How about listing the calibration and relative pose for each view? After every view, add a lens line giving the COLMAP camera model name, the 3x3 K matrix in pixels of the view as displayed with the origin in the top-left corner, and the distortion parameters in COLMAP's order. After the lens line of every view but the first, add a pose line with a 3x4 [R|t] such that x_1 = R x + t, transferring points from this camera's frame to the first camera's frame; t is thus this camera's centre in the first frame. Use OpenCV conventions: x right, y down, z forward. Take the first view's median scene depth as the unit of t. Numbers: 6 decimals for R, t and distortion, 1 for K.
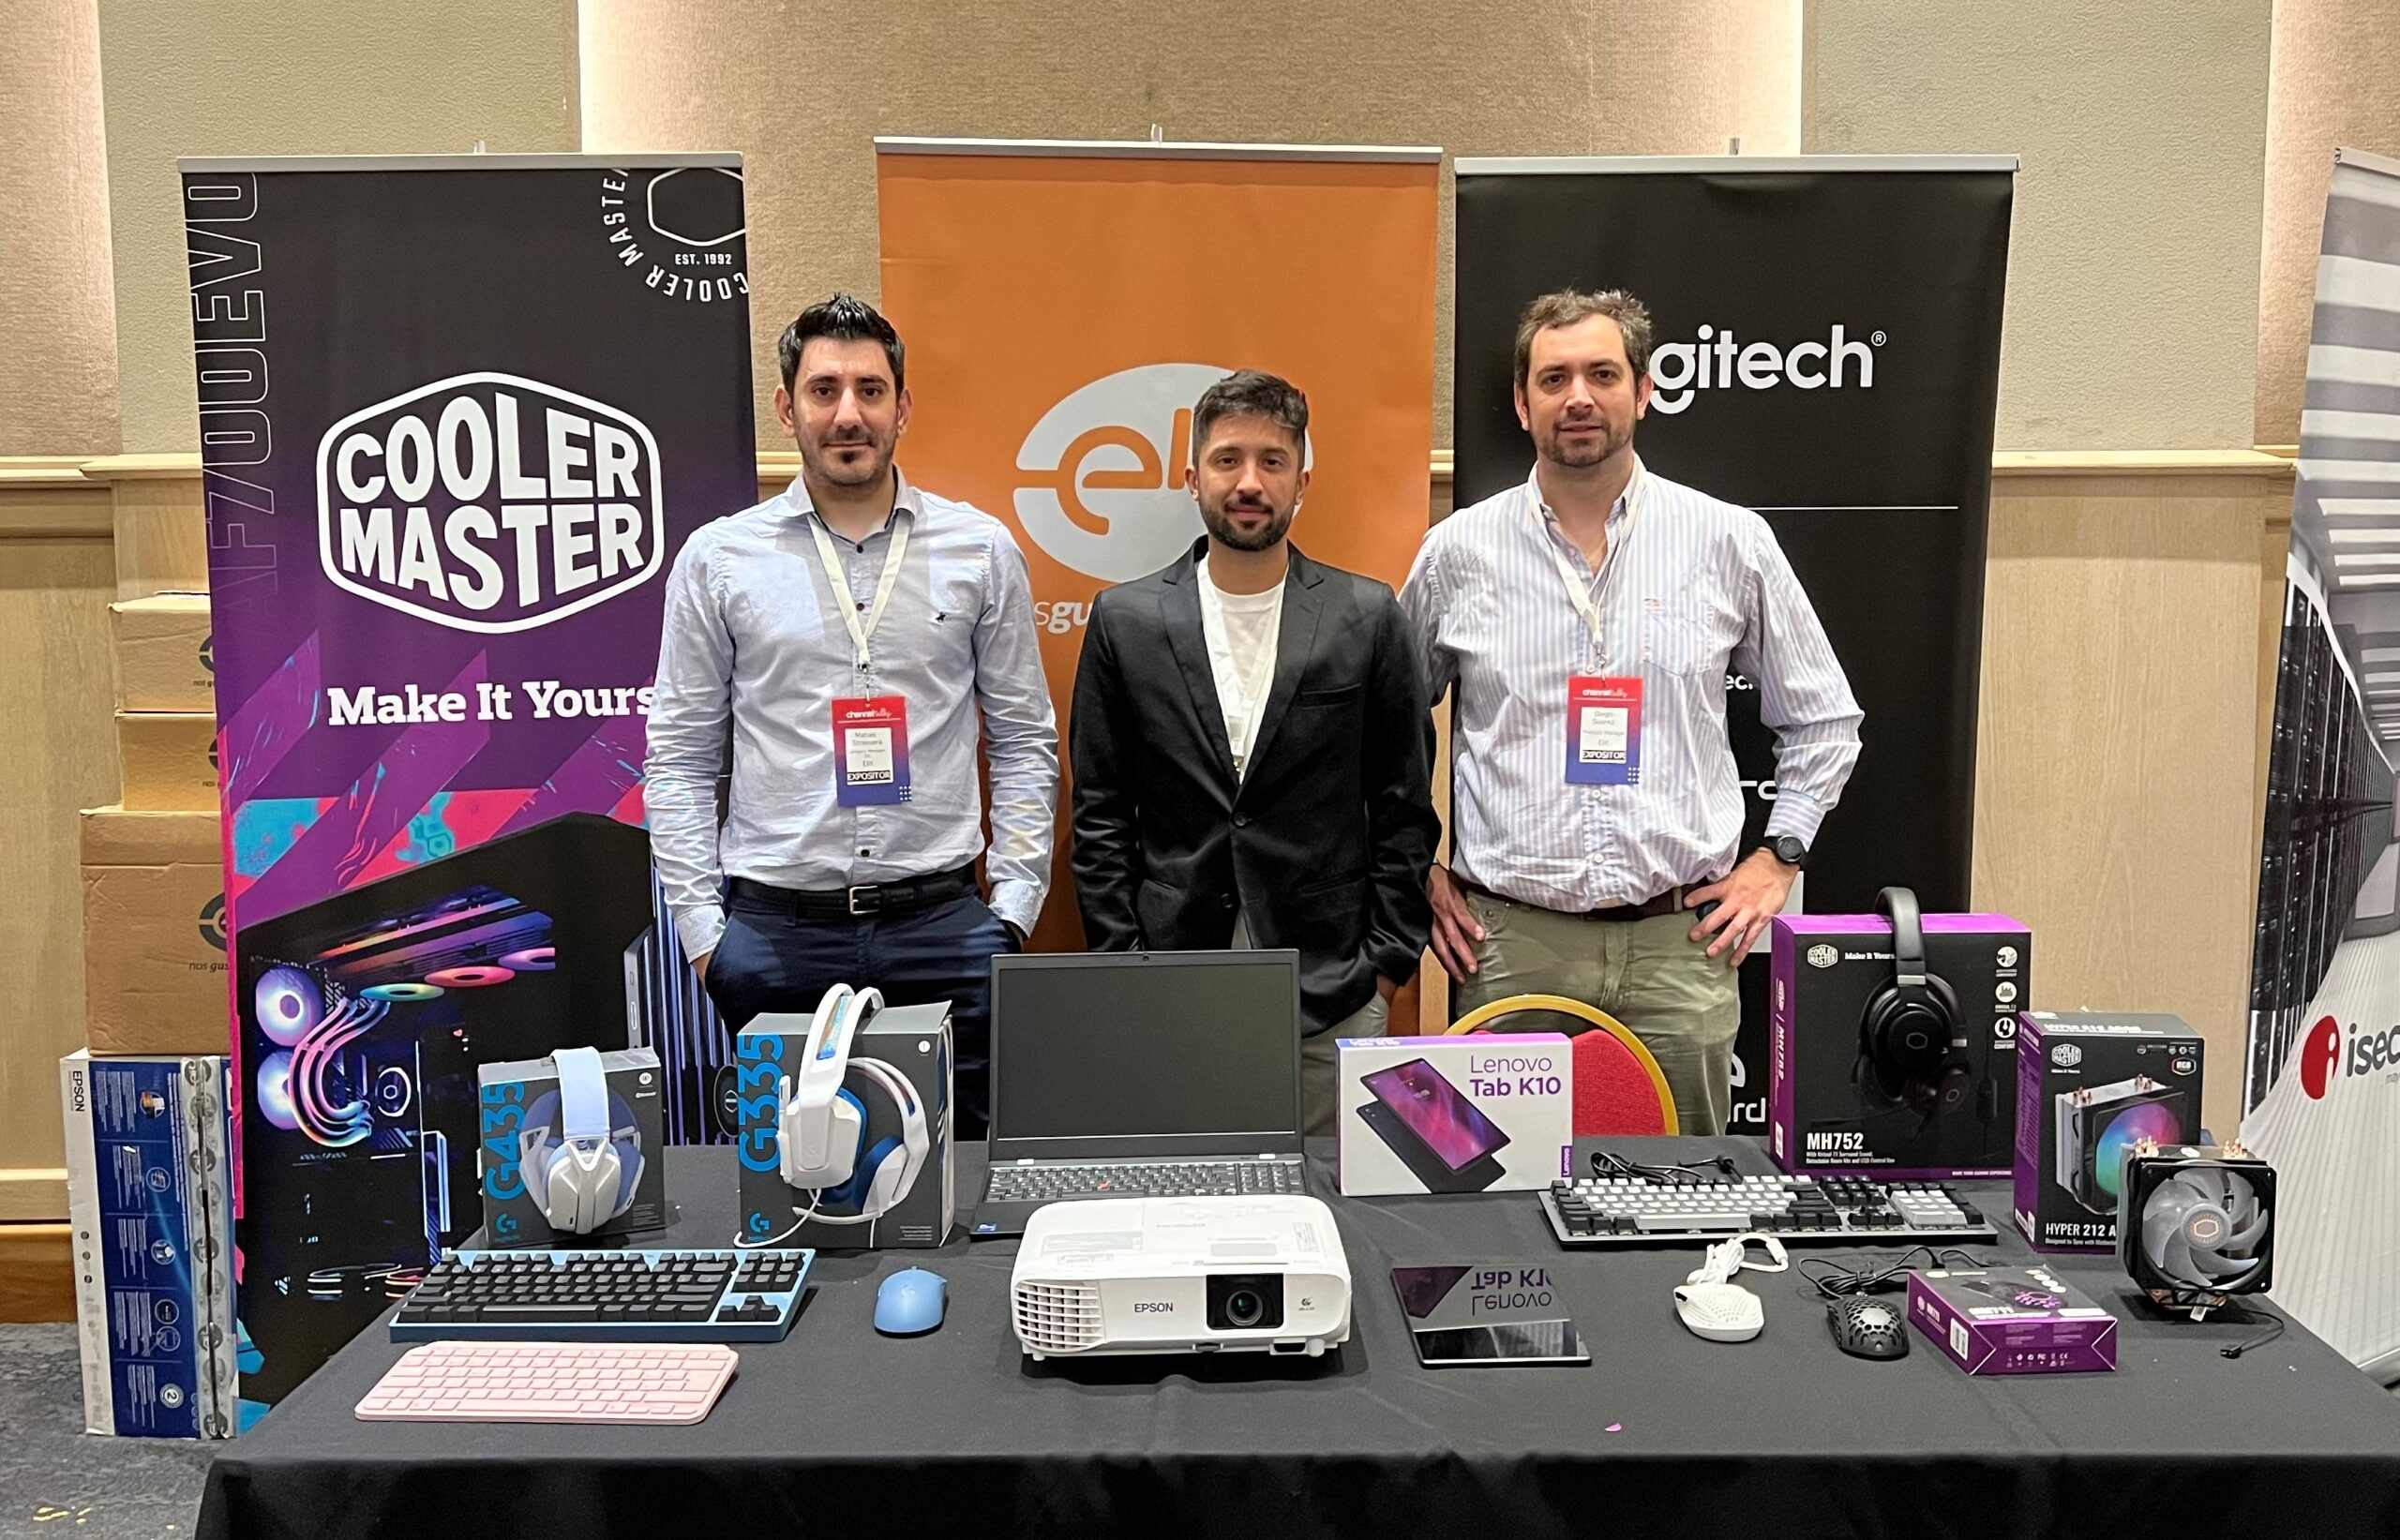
lens RADIAL K [[2039.4, 0, 1200.2], [0, 2039.4, 768.5], [0, 0, 1]] dist [-0.005289, 0.001063]
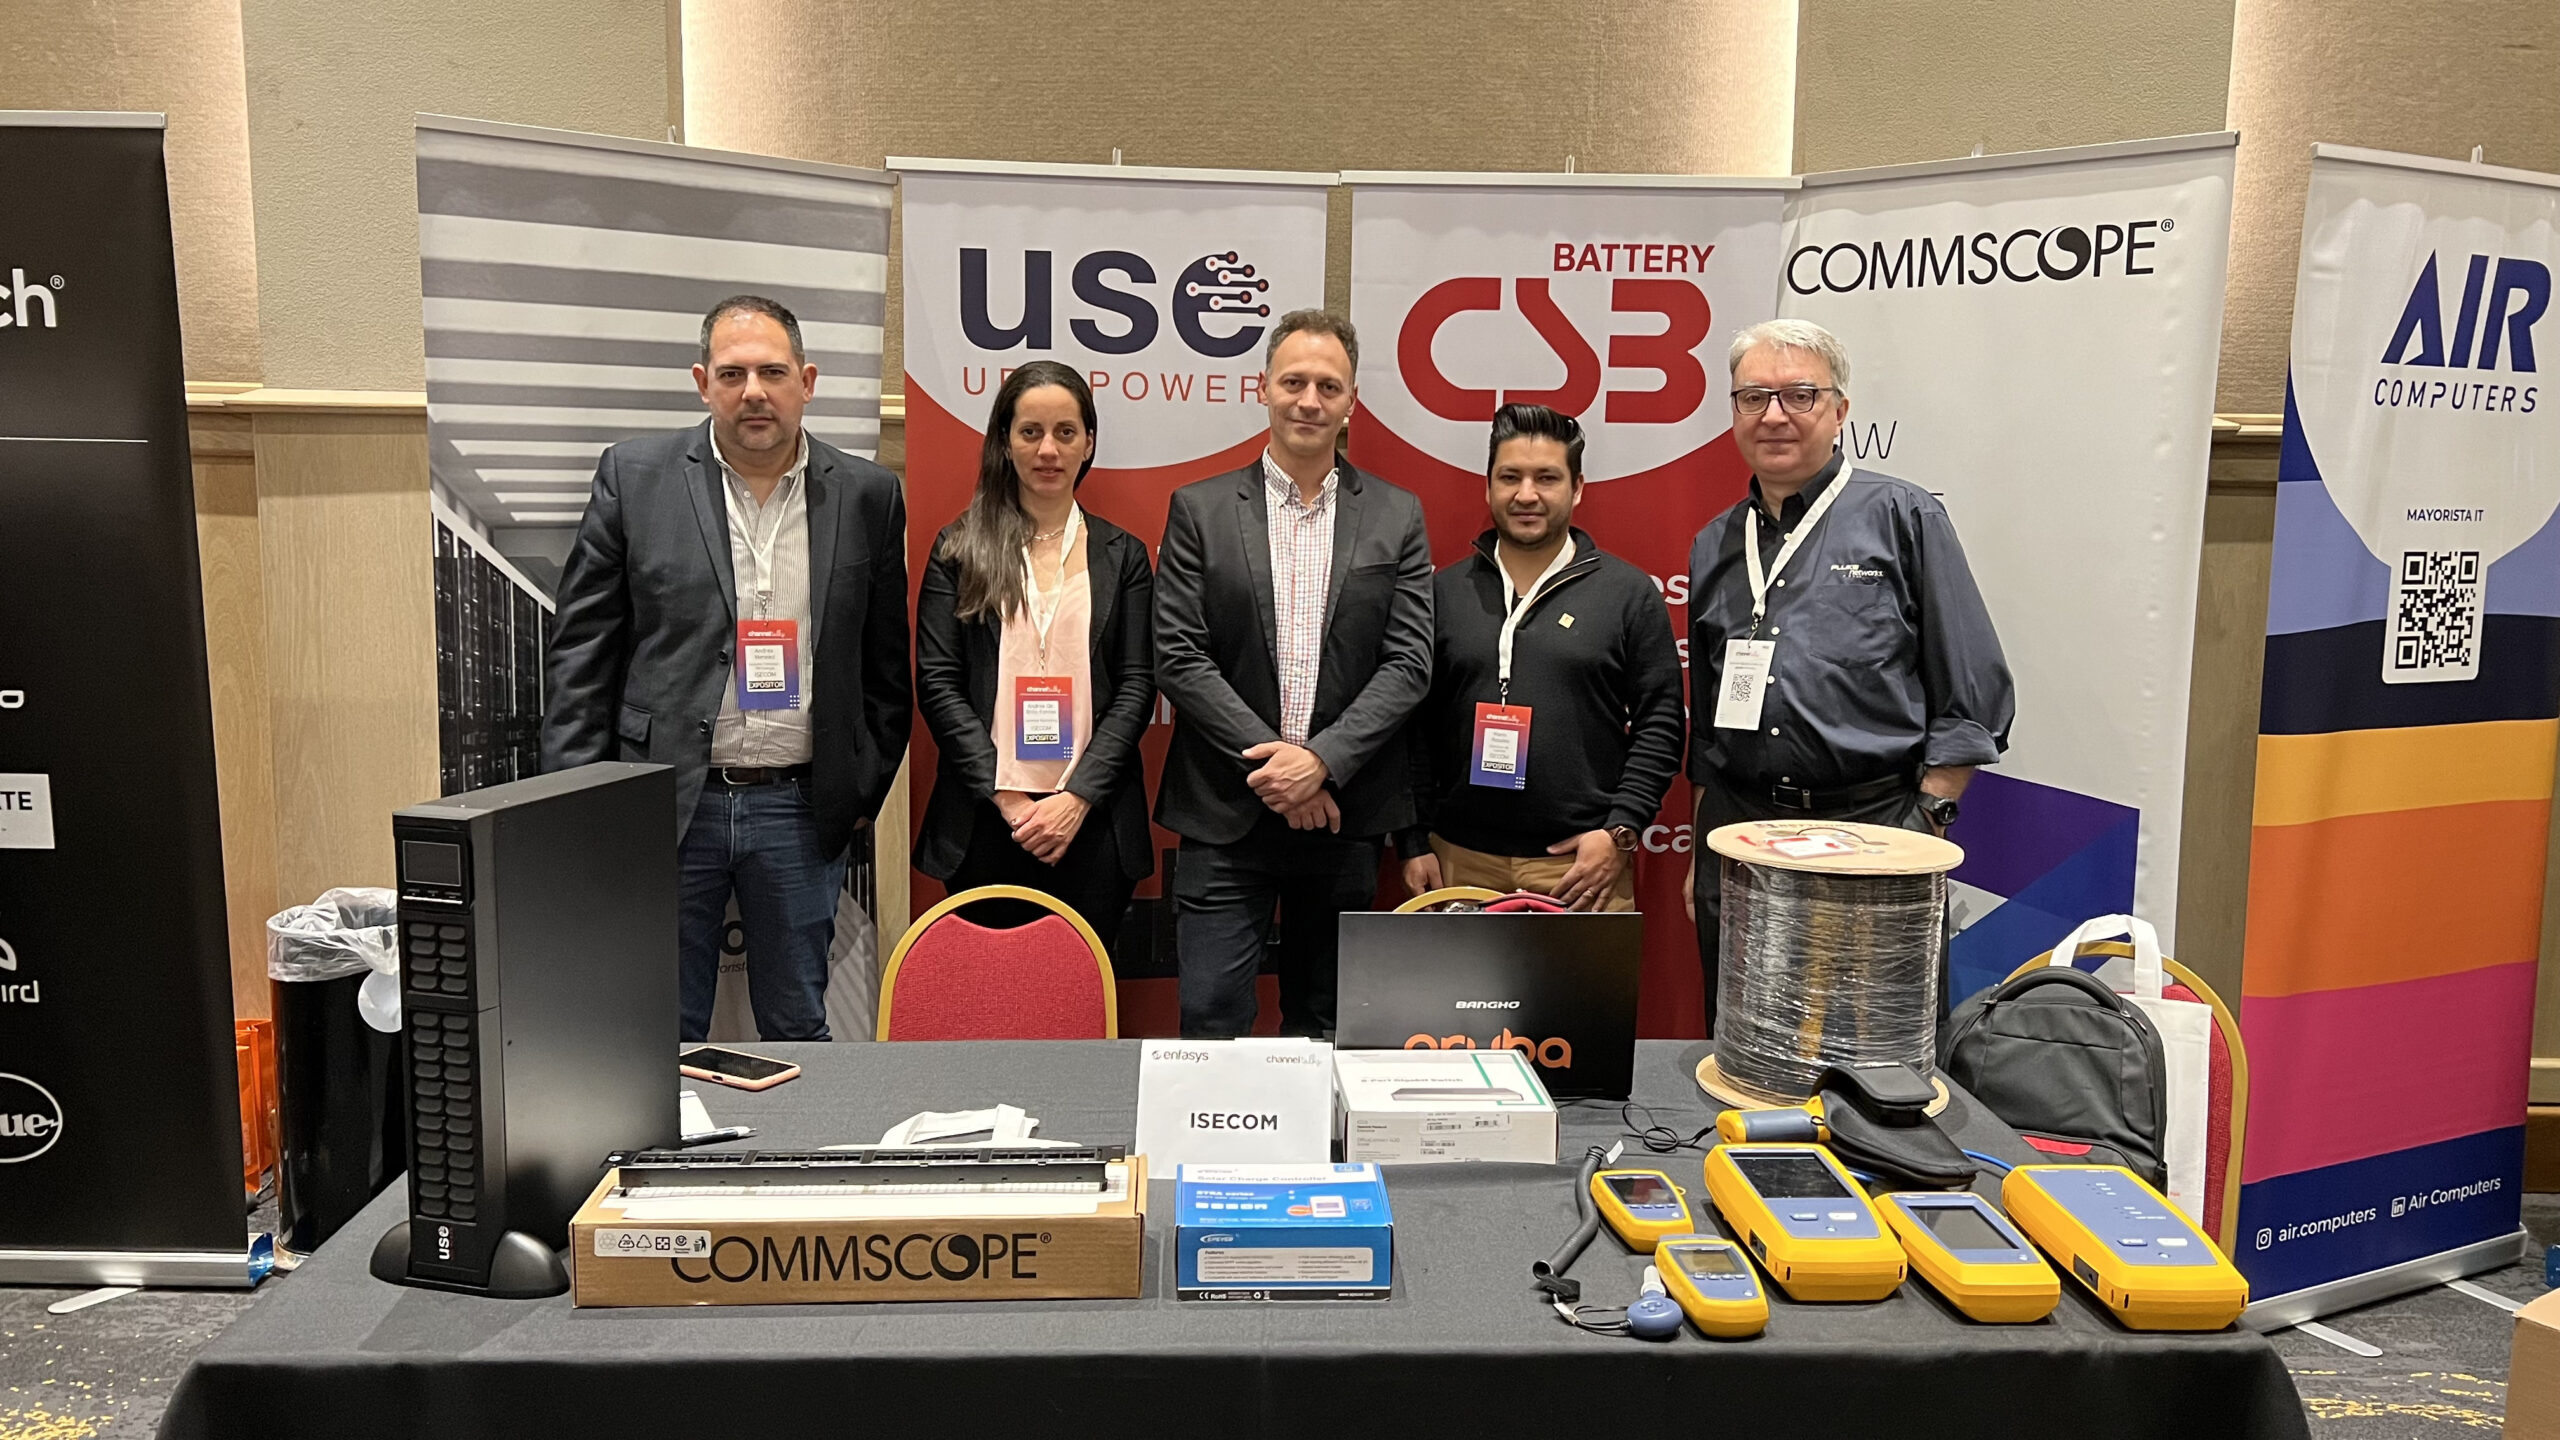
lens RADIAL K [[1880.1, 0, 1279.3], [0, 1880.1, 735.6], [0, 0, 1]] dist [0.012096, 0.001923]
pose [[0.999741, 0.022120, -0.005267, 0.991064], [-0.021989, 0.999479, 0.023641, -0.008410], [0.005787, -0.023519, 0.999707, -0.005564]]
